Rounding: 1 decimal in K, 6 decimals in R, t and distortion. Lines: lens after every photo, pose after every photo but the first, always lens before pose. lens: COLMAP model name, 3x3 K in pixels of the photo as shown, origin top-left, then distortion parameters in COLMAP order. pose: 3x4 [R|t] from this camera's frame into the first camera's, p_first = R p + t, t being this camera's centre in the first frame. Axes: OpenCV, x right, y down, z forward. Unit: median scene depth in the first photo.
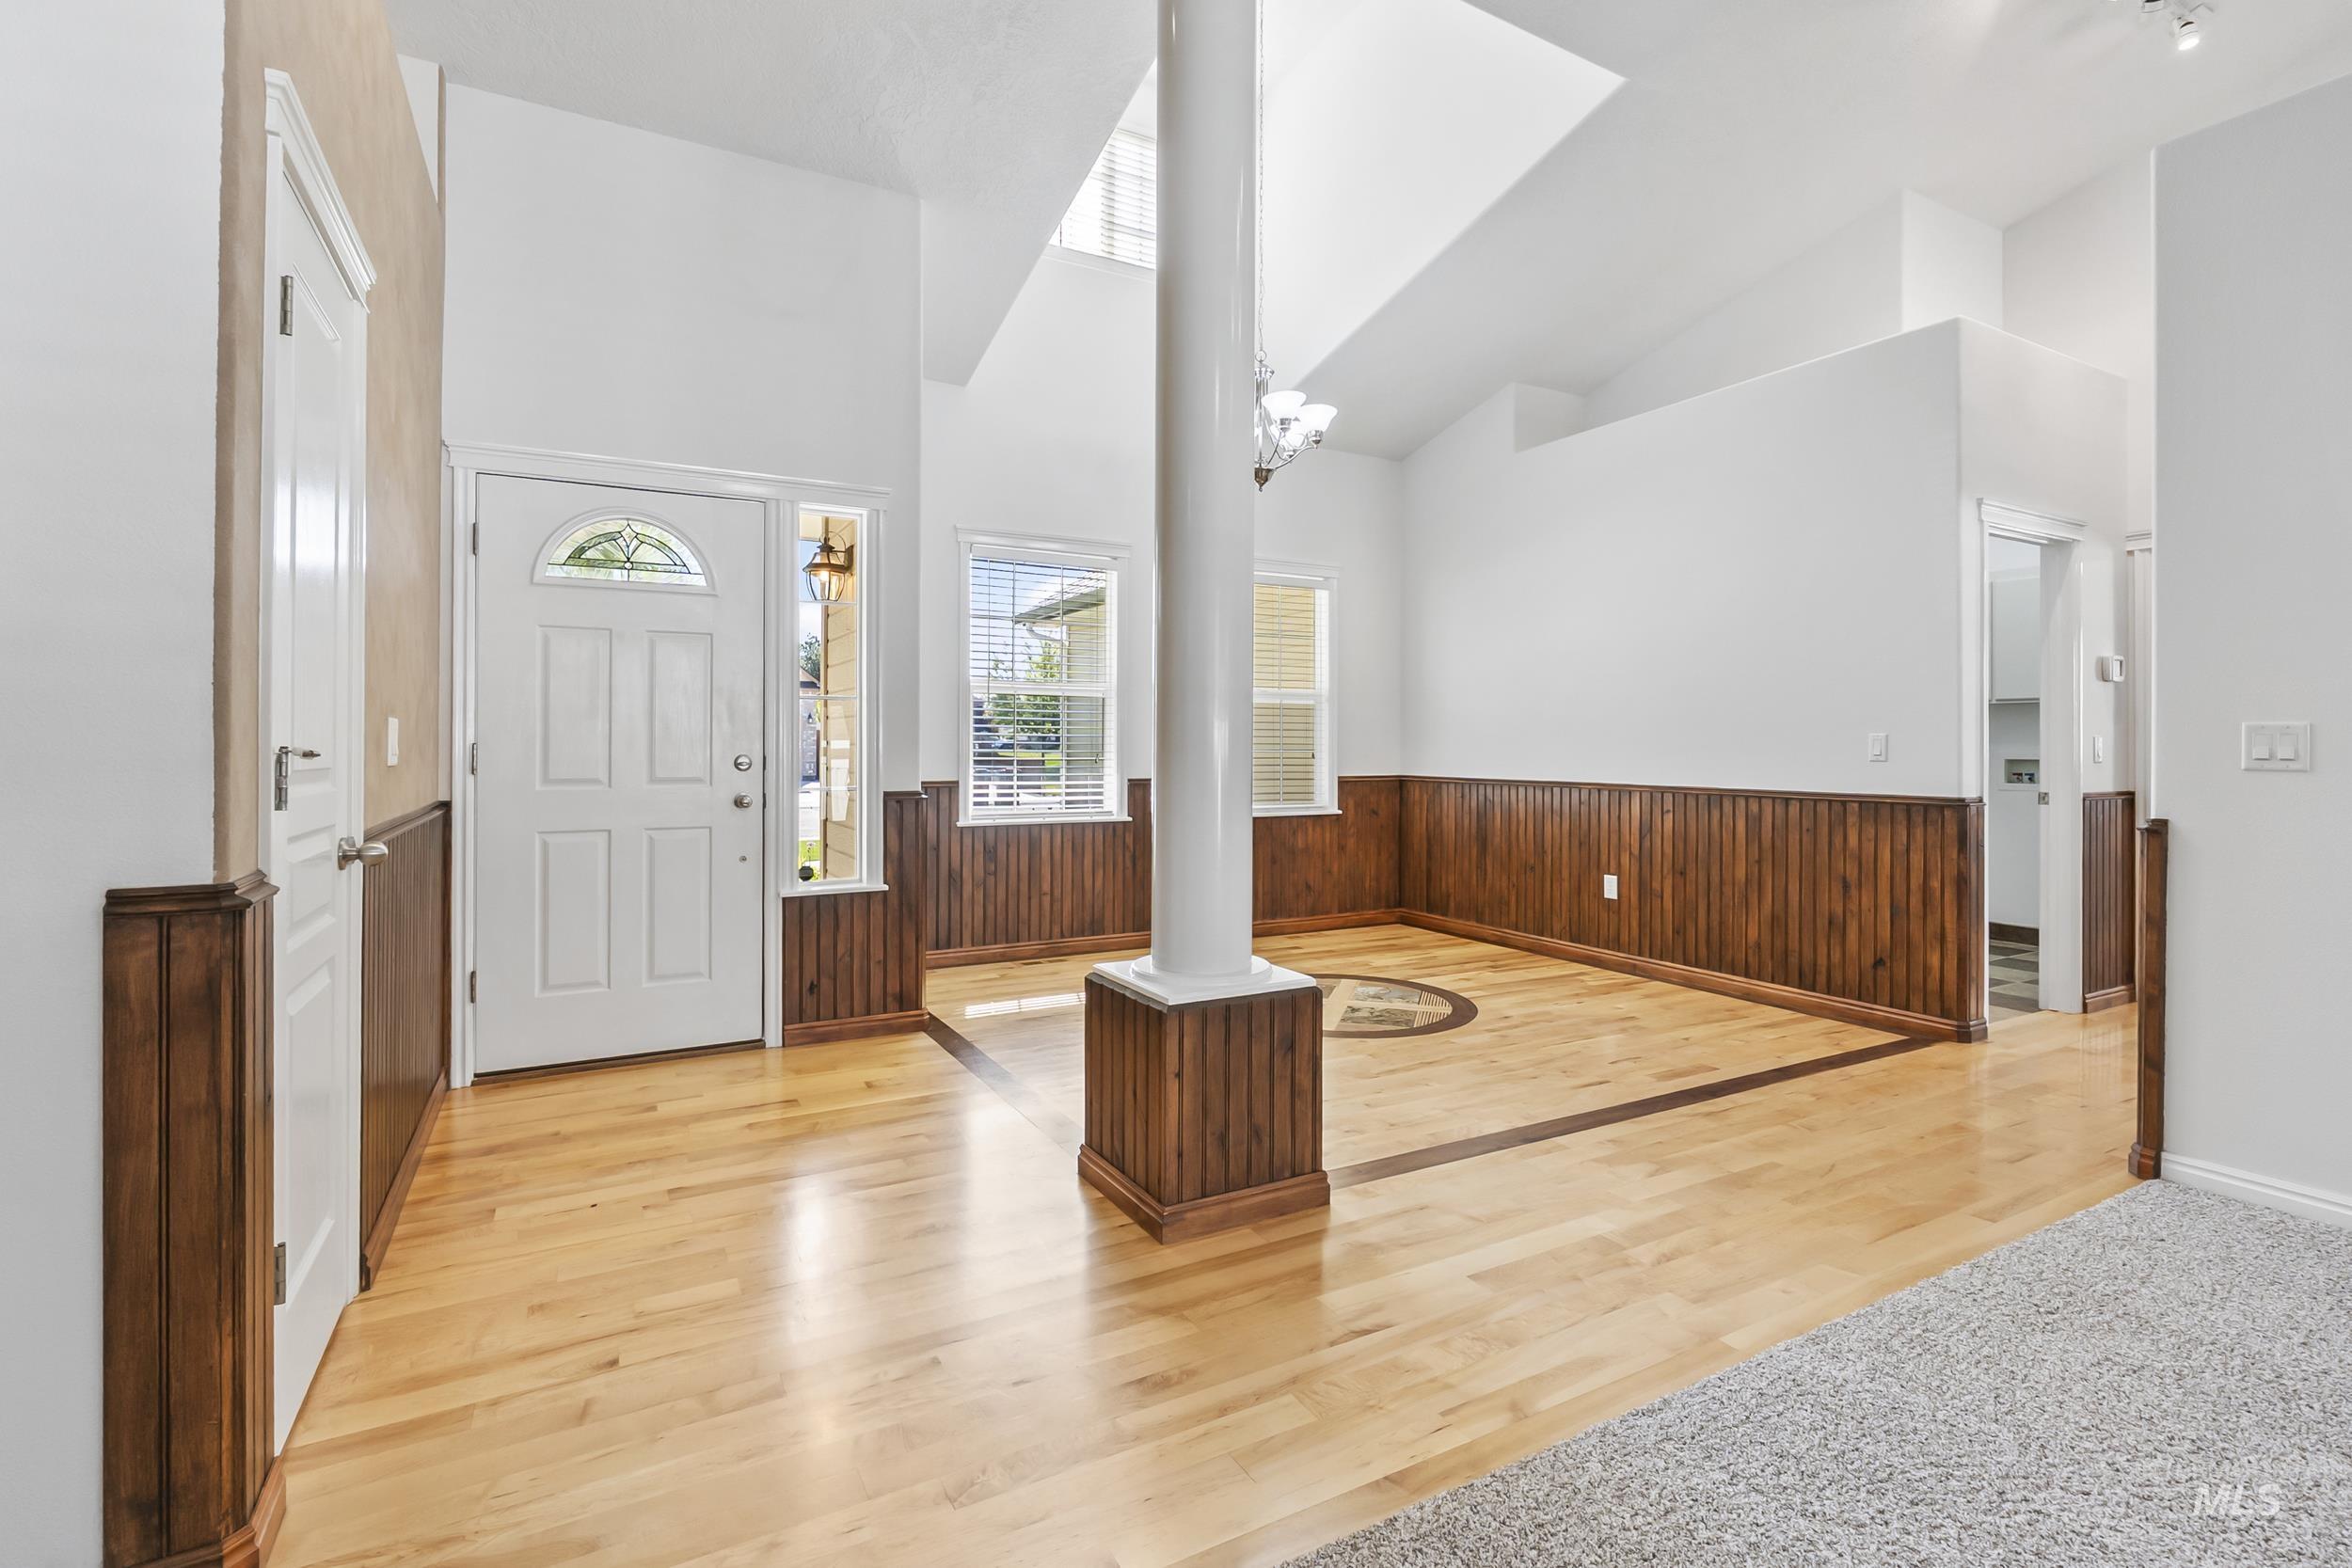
lens RADIAL K [[1045.1, 0, 1186.2], [0, 1045.1, 753.5], [0, 0, 1]] dist [-0.004726, -0.000692]
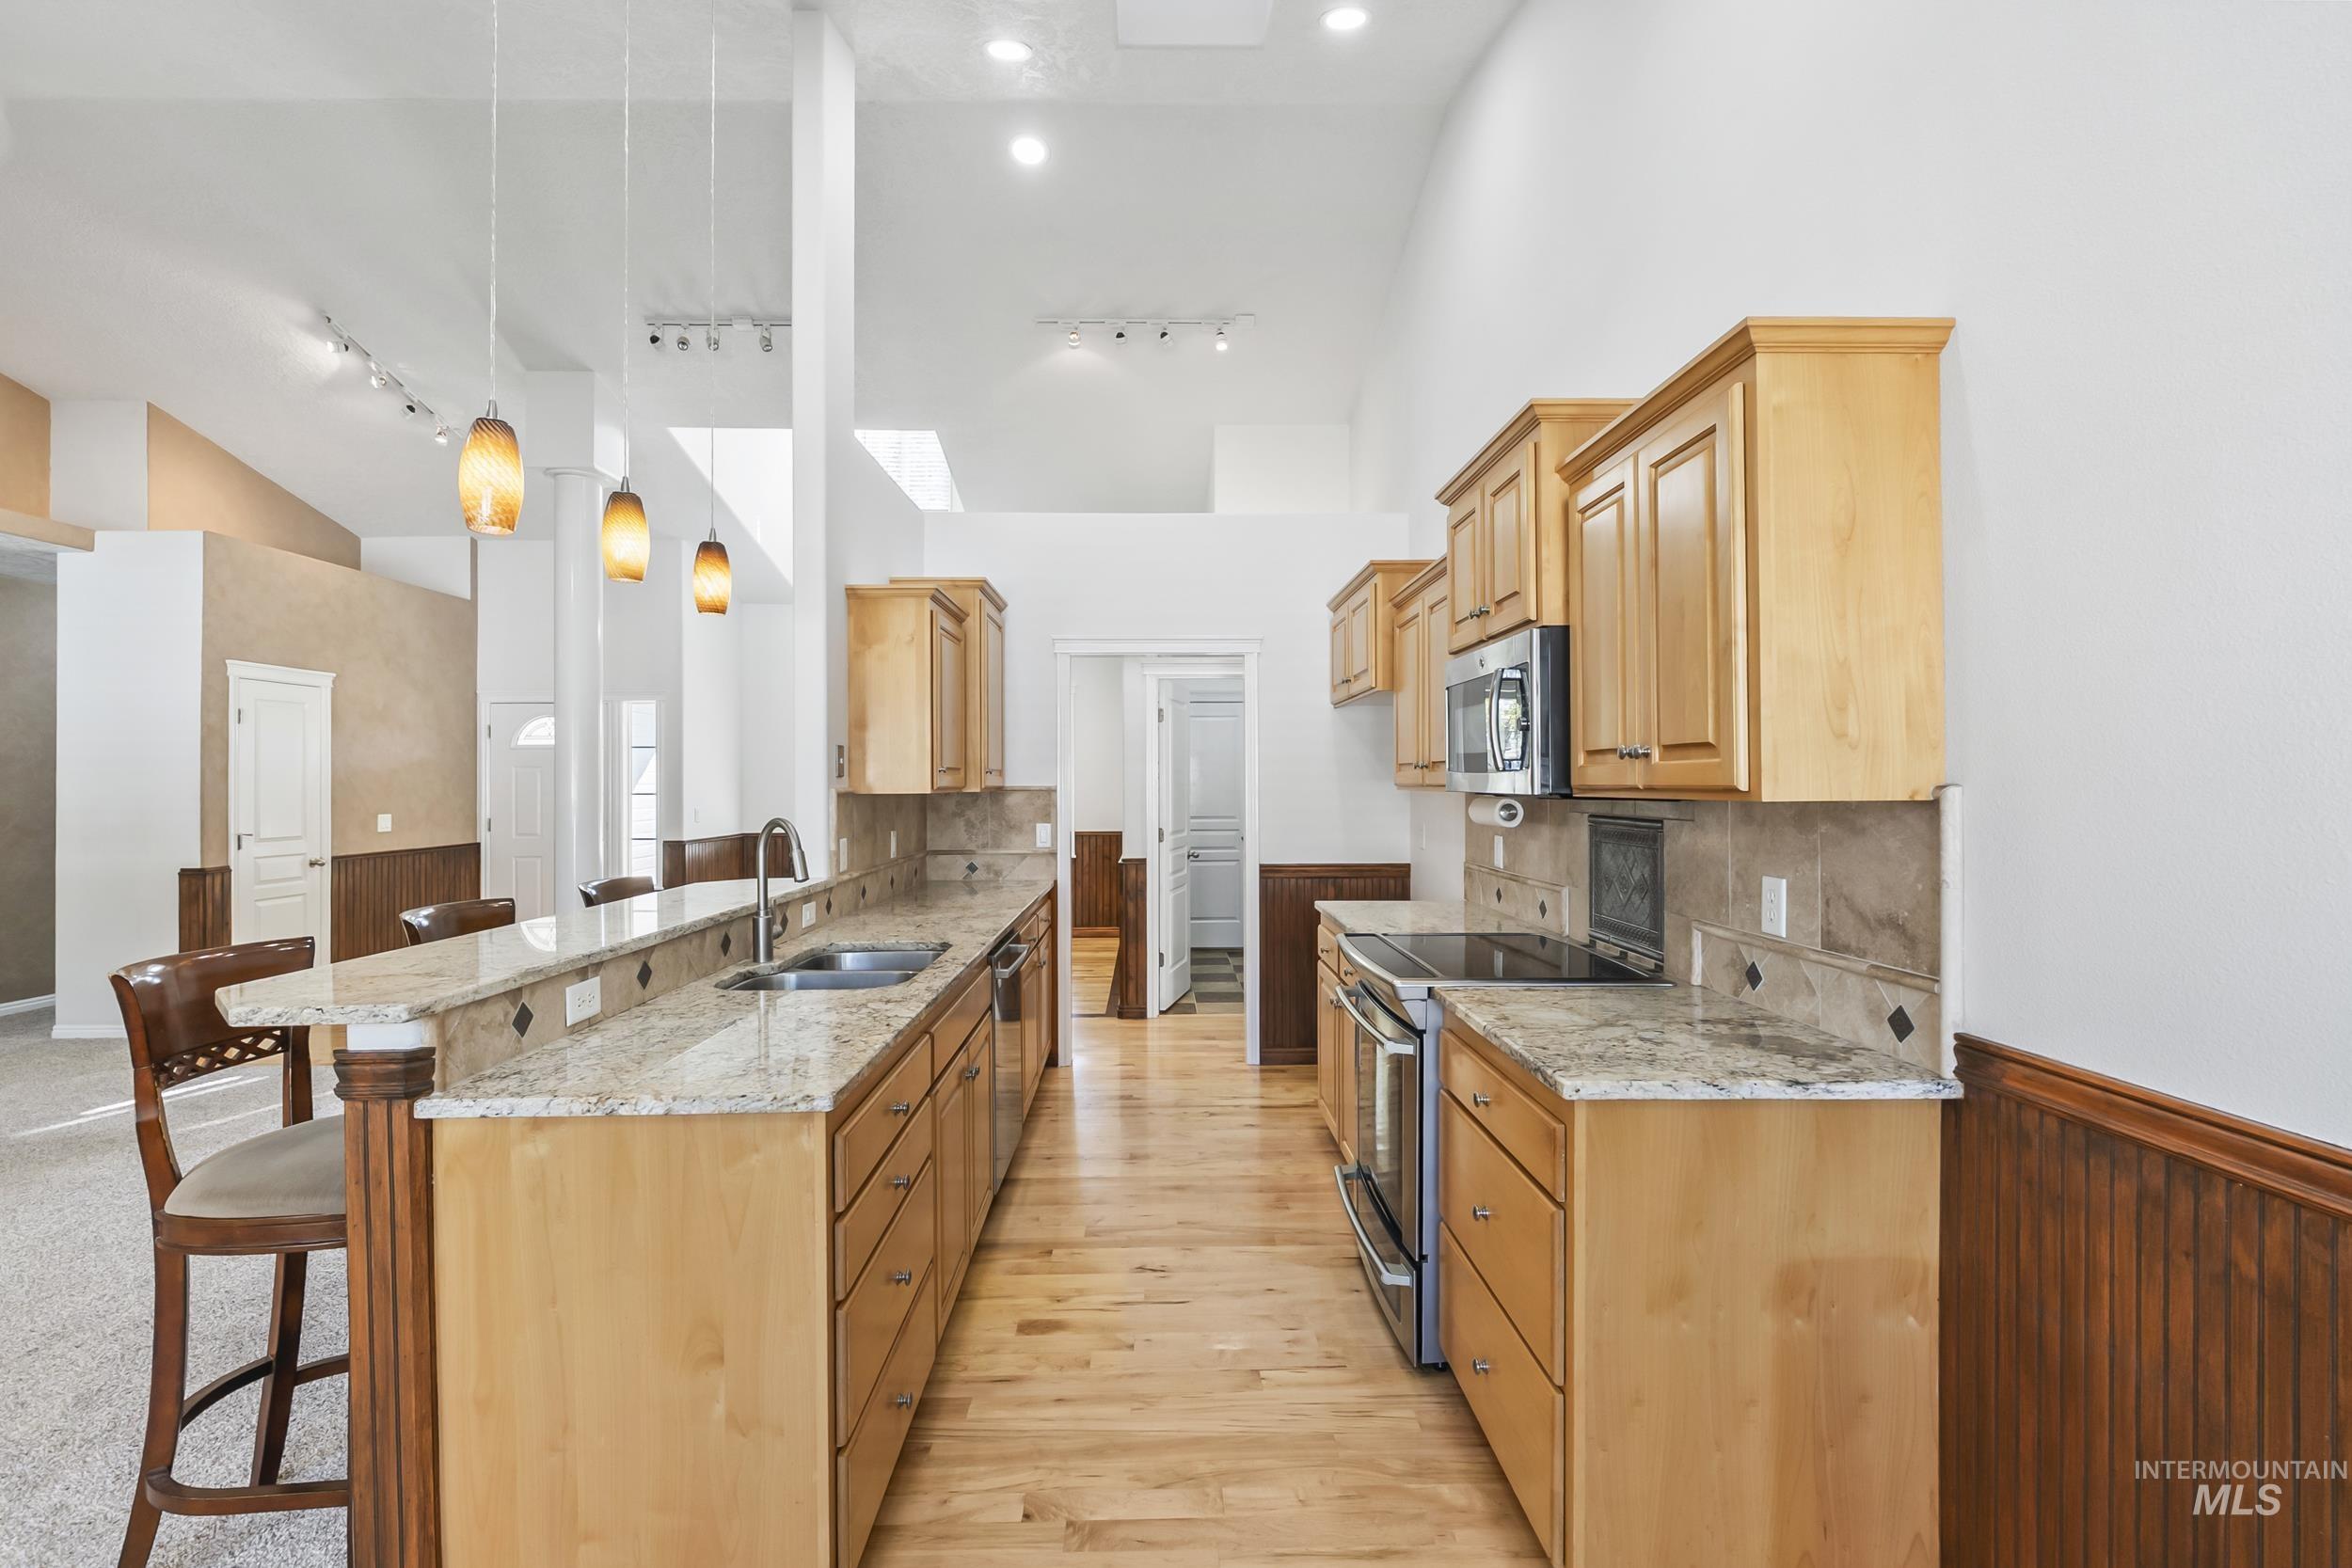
lens RADIAL K [[1045.1, 0, 1174.1], [0, 1045.1, 769.7], [0, 0, 1]] dist [-0.004726, -0.000692]
pose [[0.884570, -0.012499, -0.466240, 1.564937], [0.004628, 0.999827, -0.018023, -0.061187], [0.466385, 0.013785, 0.884475, -0.315633]]
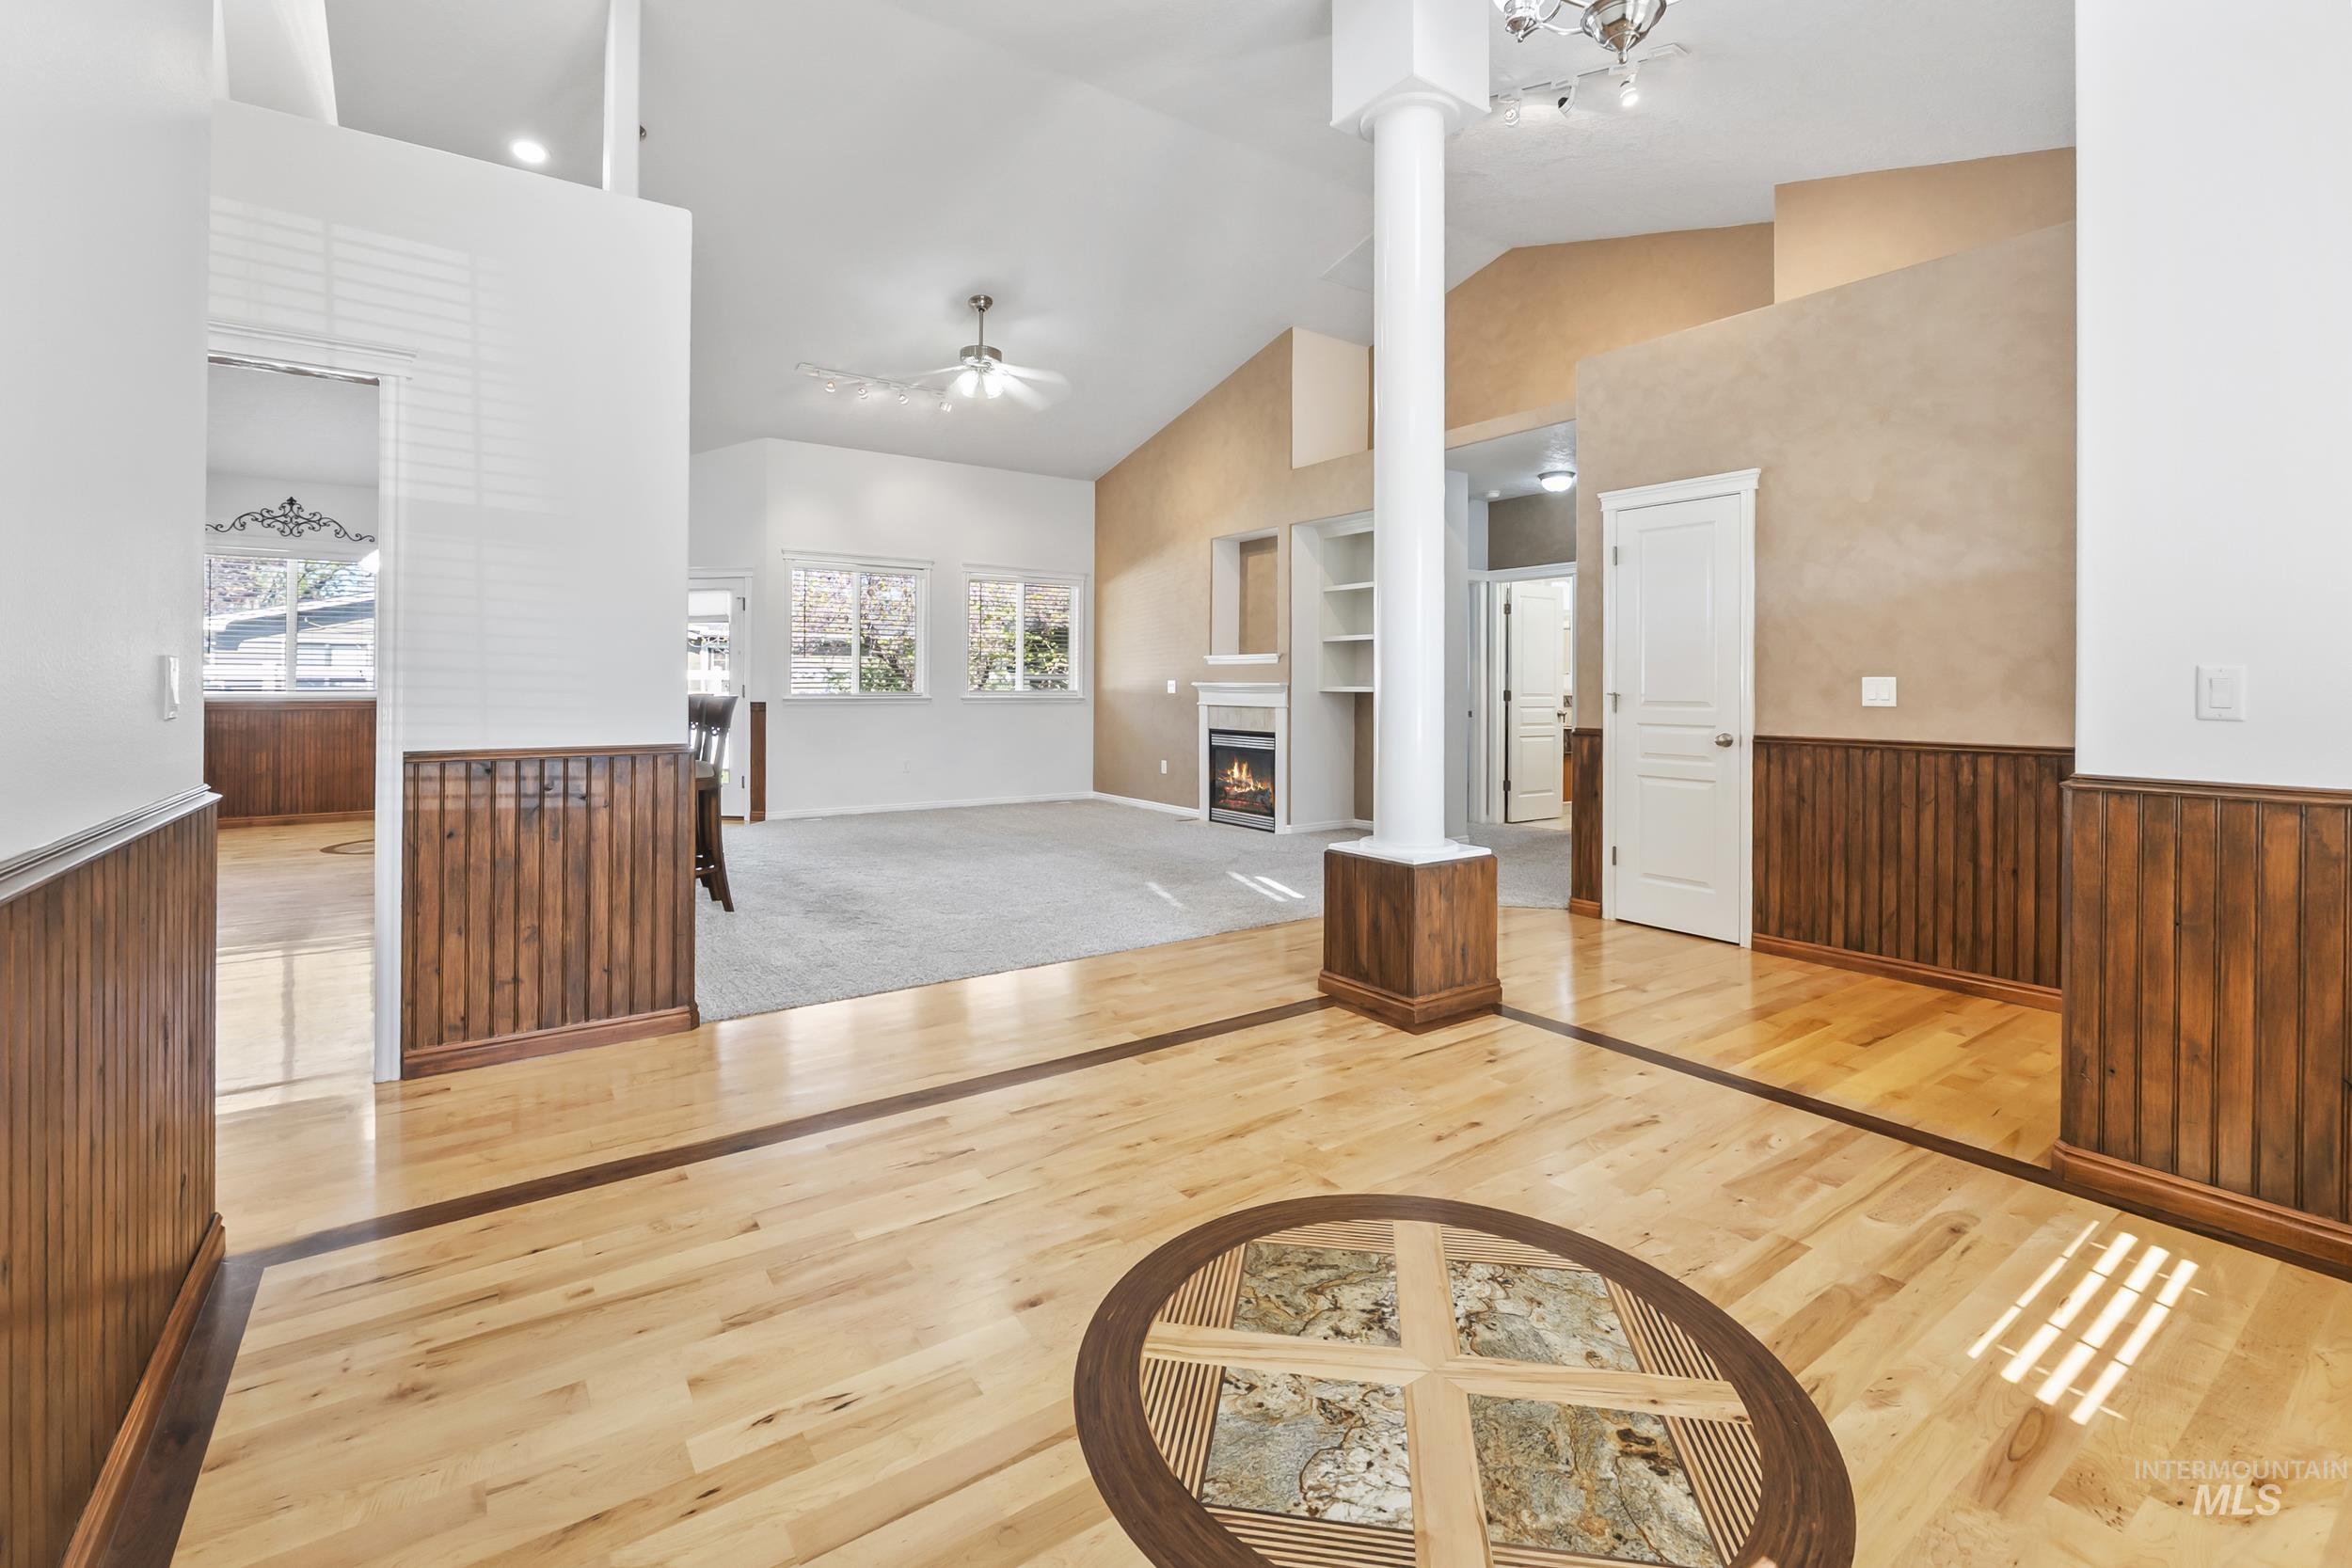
lens RADIAL K [[999.6, 0, 1179.0], [0, 999.6, 677.7], [0, 0, 1]] dist [-0.007945, -0.000643]
pose [[-0.992832, -0.007654, -0.119276, 0.357535], [-0.007500, 0.999970, -0.001743, -0.015672], [0.119286, -0.000836, -0.992860, 1.534106]]
